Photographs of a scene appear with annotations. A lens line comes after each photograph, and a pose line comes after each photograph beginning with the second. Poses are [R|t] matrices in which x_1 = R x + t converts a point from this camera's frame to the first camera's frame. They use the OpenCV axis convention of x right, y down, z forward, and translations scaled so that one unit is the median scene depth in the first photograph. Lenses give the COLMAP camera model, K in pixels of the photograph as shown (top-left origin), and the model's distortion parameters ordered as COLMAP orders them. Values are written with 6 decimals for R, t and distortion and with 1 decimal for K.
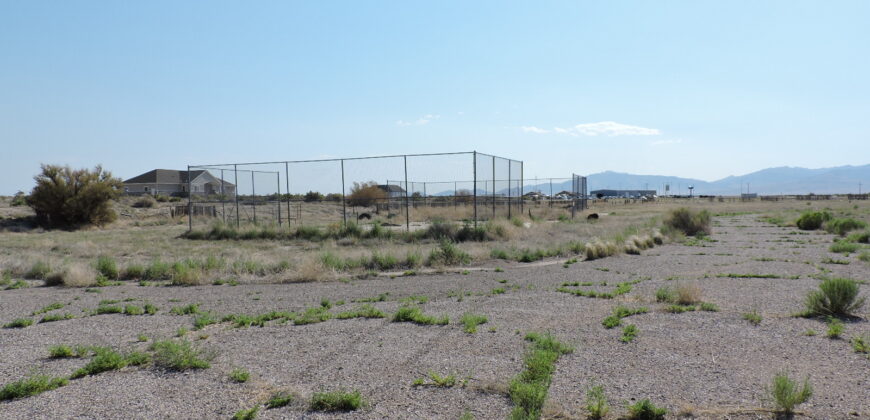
lens RADIAL K [[620.7, 0, 435.0], [0, 620.7, 210.0], [0, 0, 1]] dist [-0.019736, 0.010098]
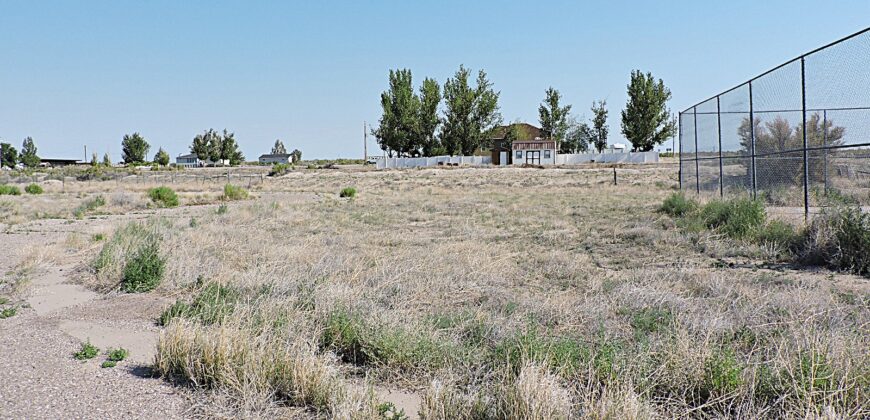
lens RADIAL K [[620.7, 0, 435.0], [0, 620.7, 210.0], [0, 0, 1]] dist [-0.019736, 0.010098]
pose [[0.202025, 0.065520, -0.977186, 0.347868], [0.009343, 0.997585, 0.068819, -0.007001], [0.979336, -0.023033, 0.200926, 0.635004]]
